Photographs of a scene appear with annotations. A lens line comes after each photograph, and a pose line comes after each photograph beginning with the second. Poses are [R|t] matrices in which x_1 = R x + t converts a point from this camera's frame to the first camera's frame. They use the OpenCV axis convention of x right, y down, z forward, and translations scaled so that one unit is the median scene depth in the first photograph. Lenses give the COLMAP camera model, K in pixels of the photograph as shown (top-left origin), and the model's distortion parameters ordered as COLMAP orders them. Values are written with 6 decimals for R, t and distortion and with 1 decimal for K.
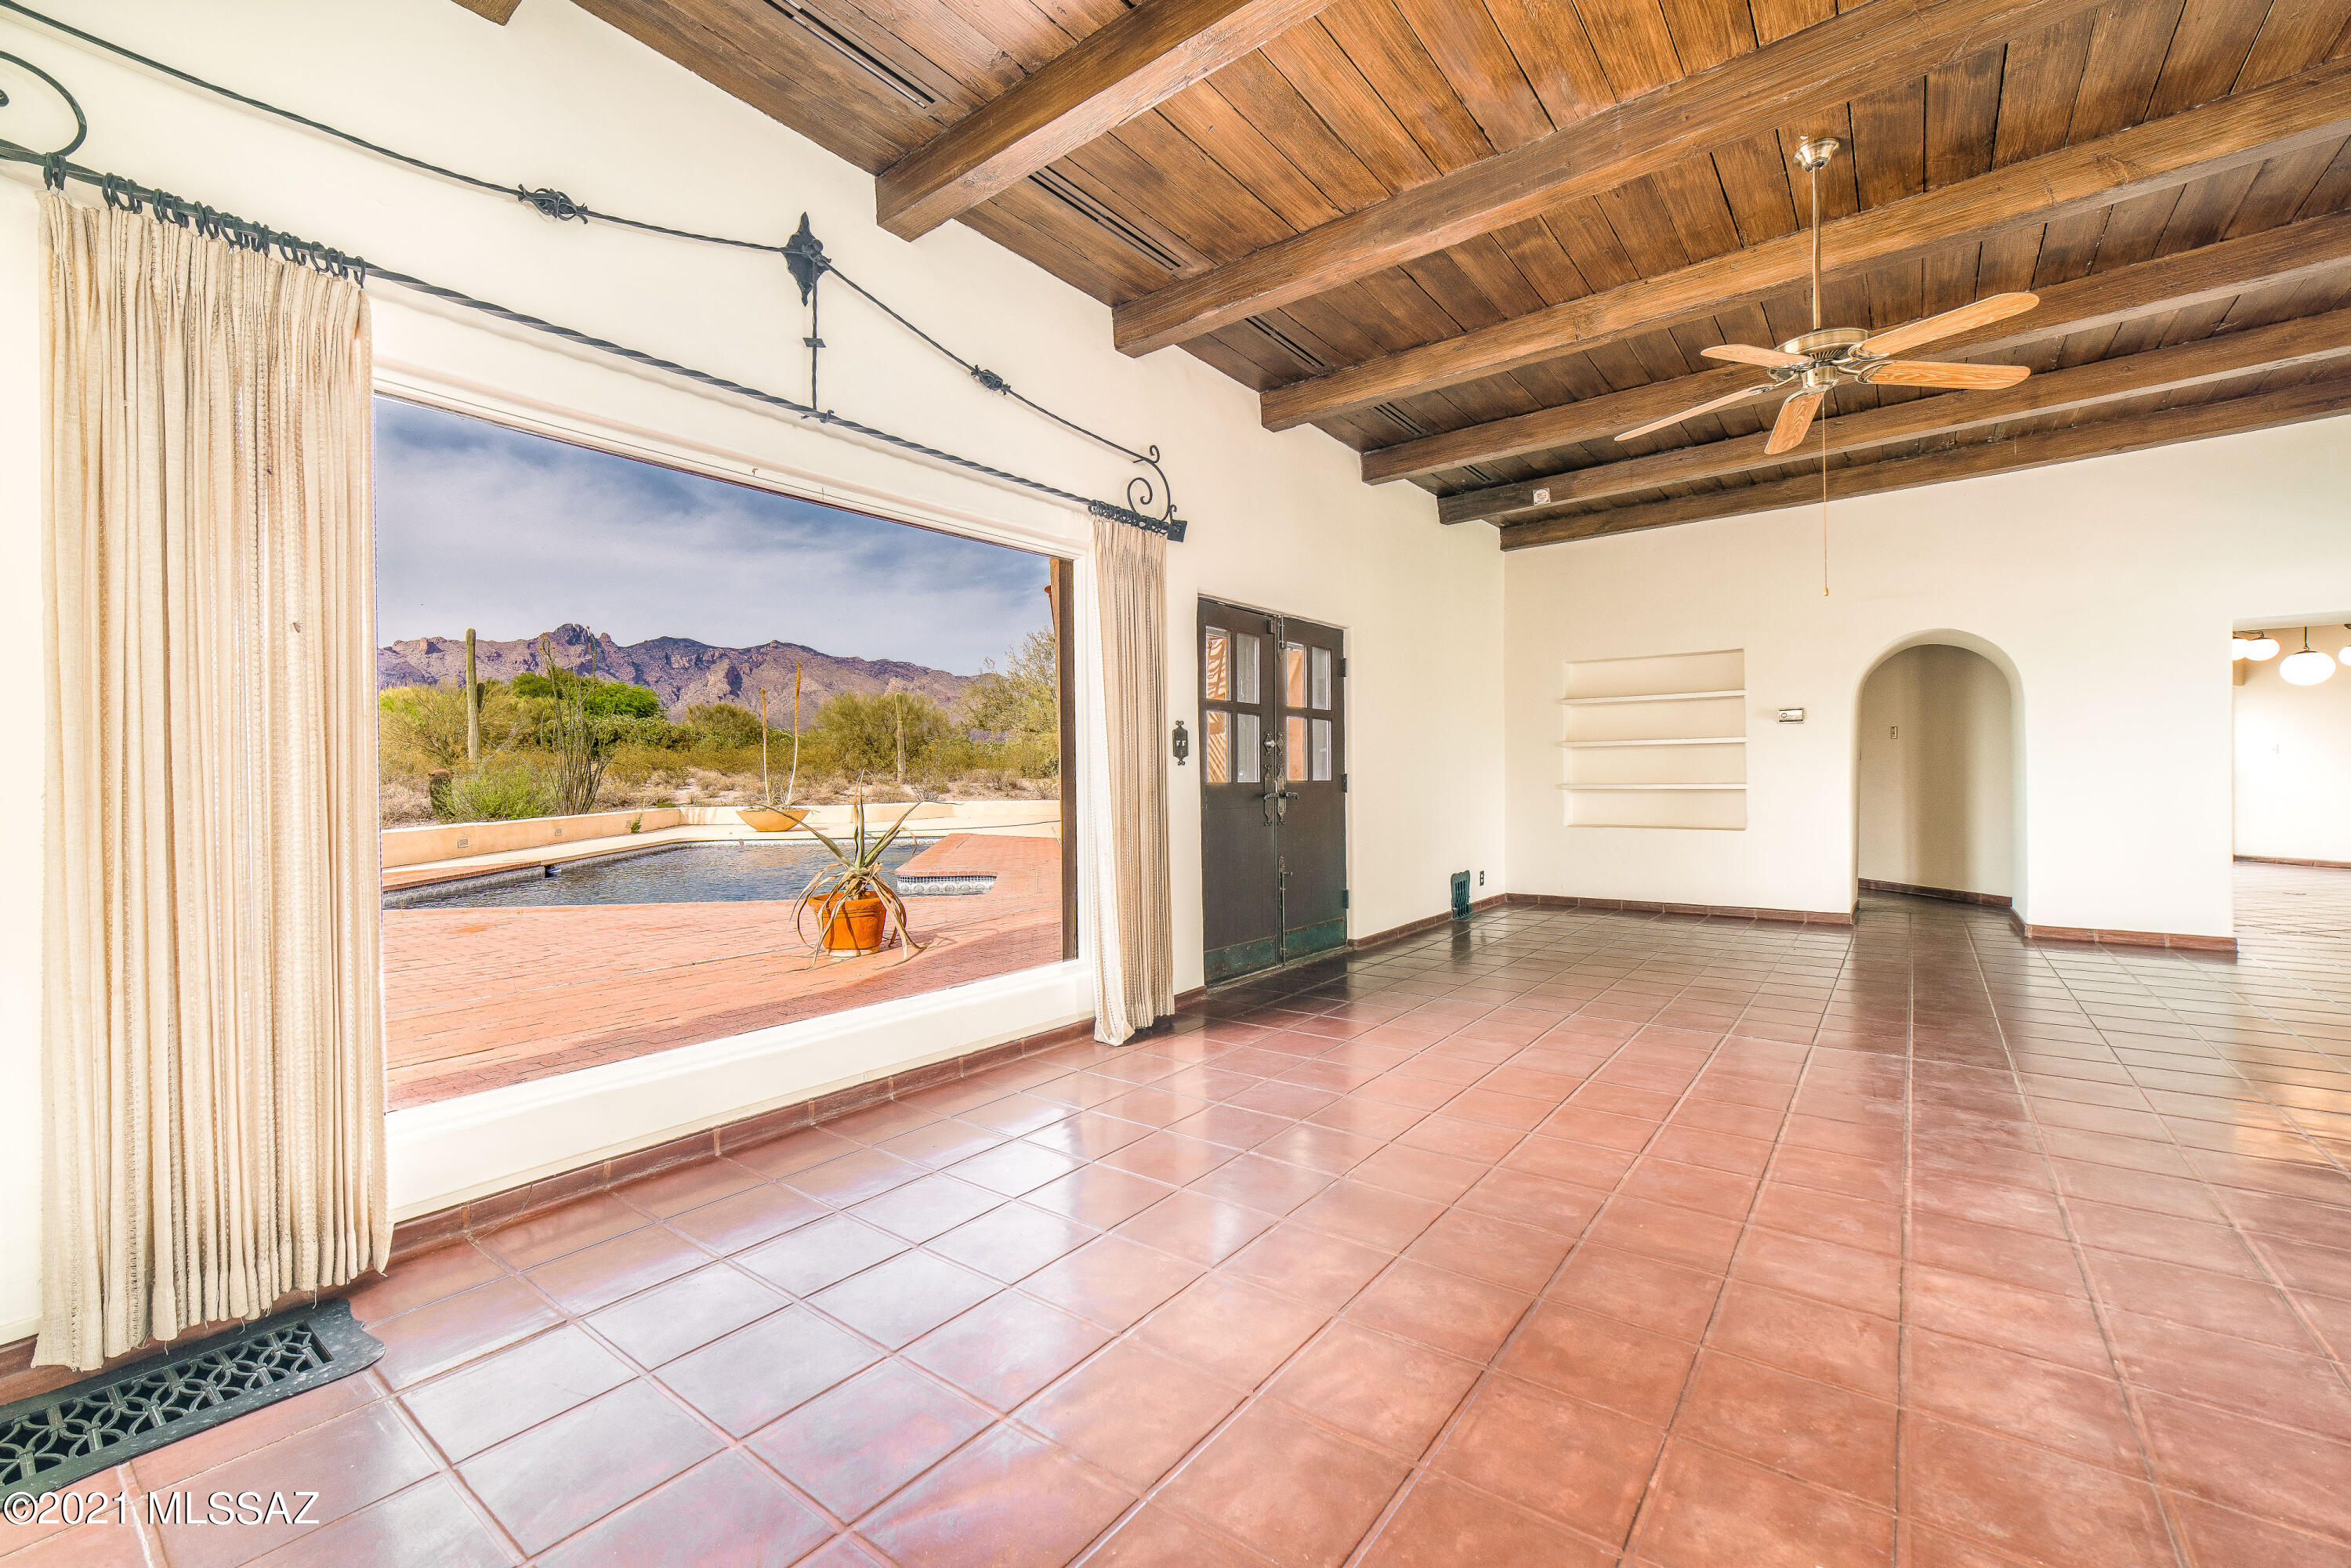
lens RADIAL K [[963.6, 0, 1177.3], [0, 963.6, 793.3], [0, 0, 1]] dist [0.001513, 0.000097]
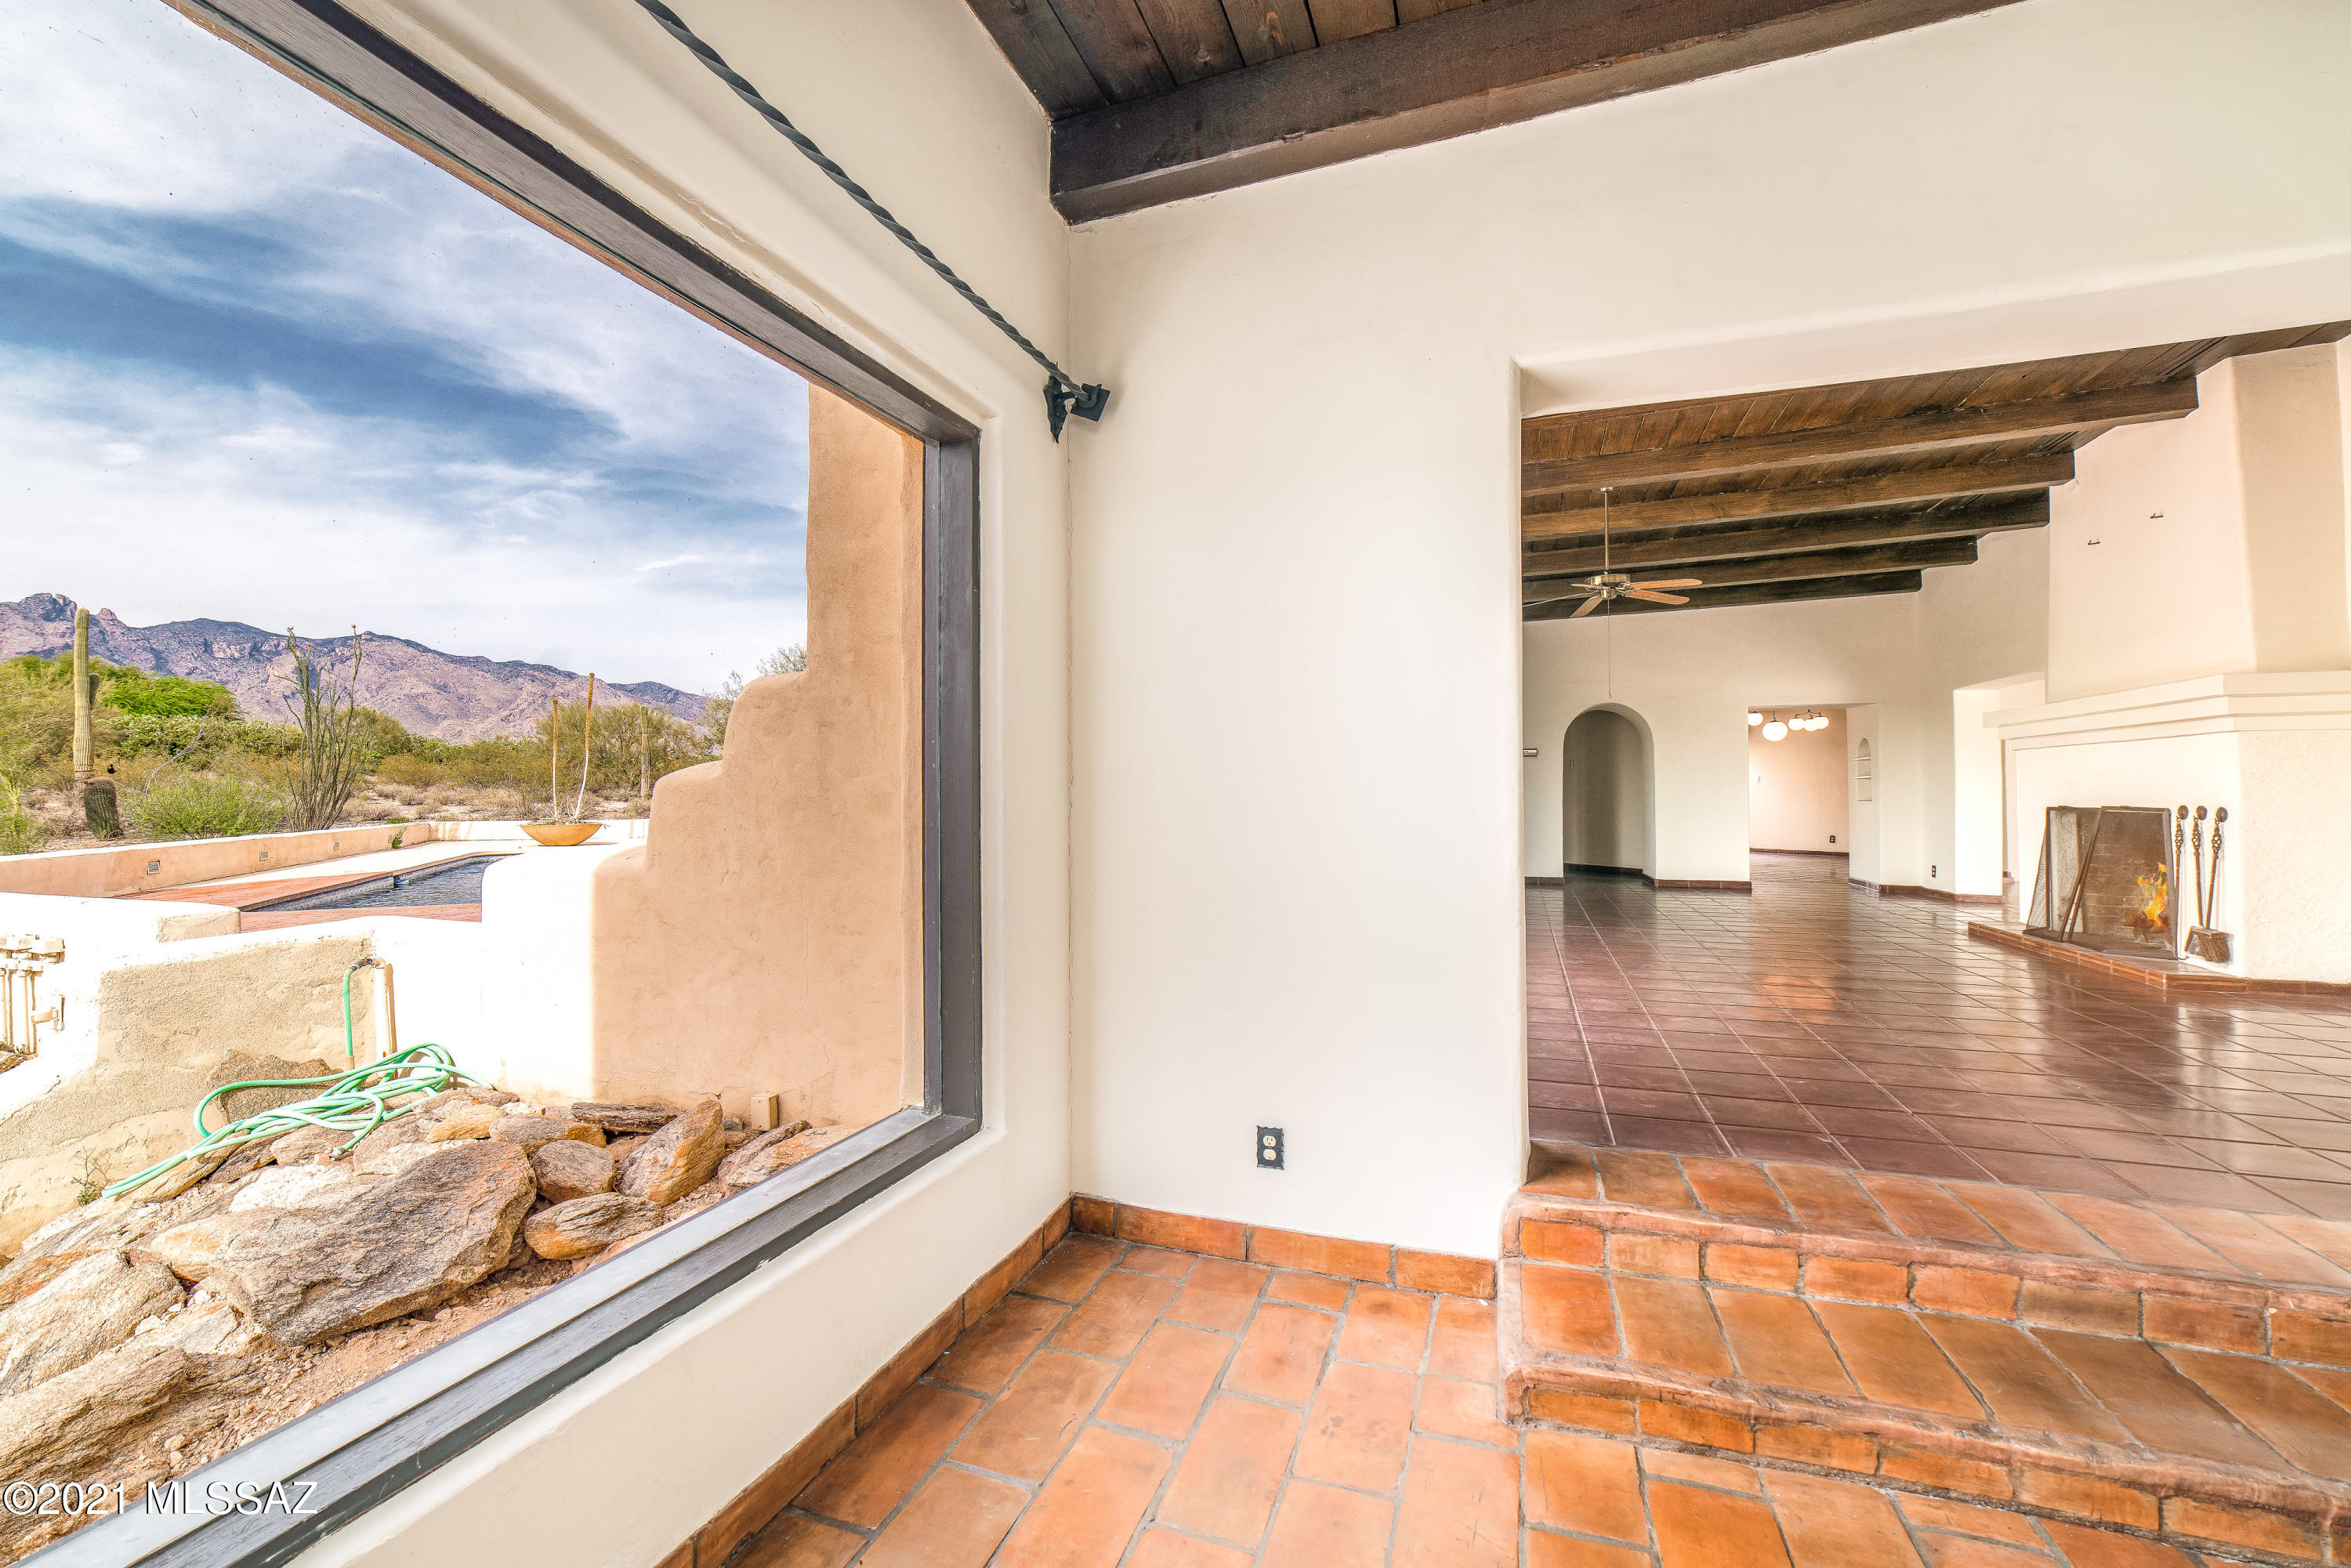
lens RADIAL K [[963.6, 0, 1170.2], [0, 963.6, 778.2], [0, 0, 1]] dist [0.001513, 0.000097]
pose [[0.952045, 0.014084, 0.305634, -0.115323], [-0.002166, 0.999225, -0.039299, 0.006842], [-0.305950, 0.036752, 0.951338, -0.090648]]
